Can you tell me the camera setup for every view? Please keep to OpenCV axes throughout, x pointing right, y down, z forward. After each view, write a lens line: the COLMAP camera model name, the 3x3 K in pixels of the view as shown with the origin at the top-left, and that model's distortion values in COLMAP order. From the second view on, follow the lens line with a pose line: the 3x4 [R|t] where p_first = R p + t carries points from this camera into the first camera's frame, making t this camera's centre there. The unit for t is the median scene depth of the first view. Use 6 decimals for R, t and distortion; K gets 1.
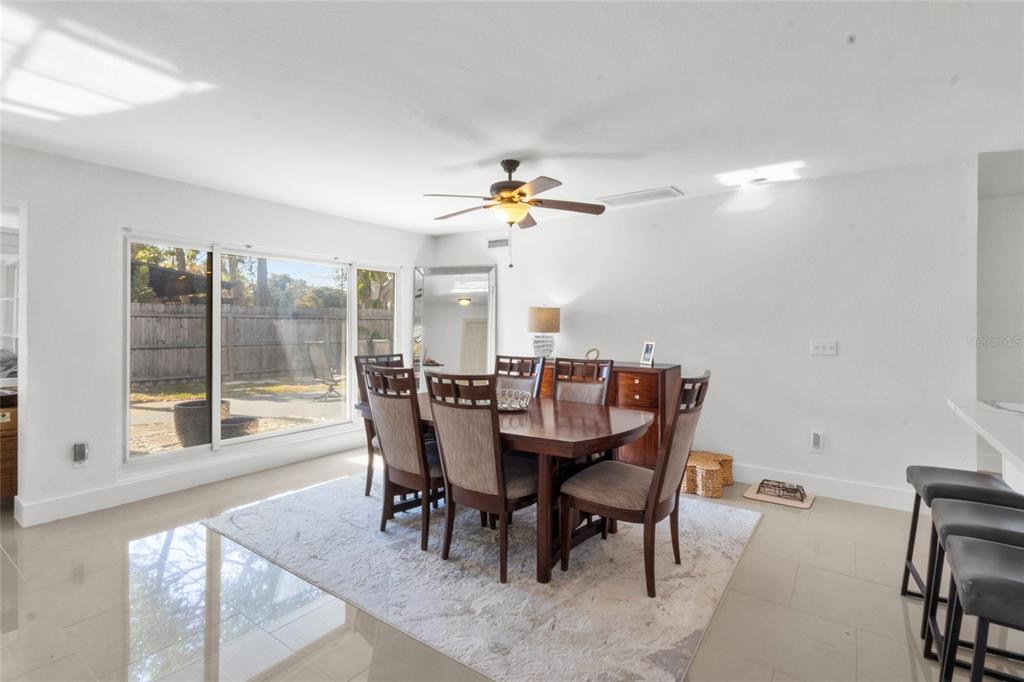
lens RADIAL K [[470.4, 0, 515.5], [0, 470.4, 330.9], [0, 0, 1]] dist [-0.131715, 0.106547]
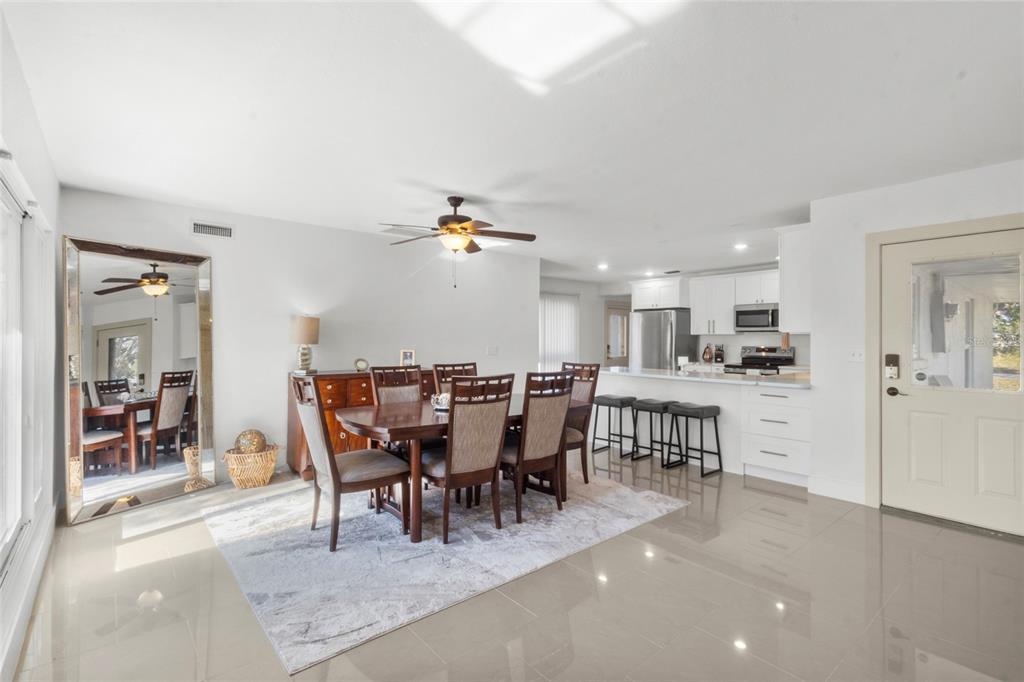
lens RADIAL K [[481.0, 0, 515.0], [0, 481.0, 334.2], [0, 0, 1]] dist [-0.001758, 0.000055]
pose [[0.261963, 0.001882, 0.965076, -1.311002], [0.008826, 0.999952, -0.004346, -0.012026], [-0.965038, 0.009656, 0.261933, 0.606205]]
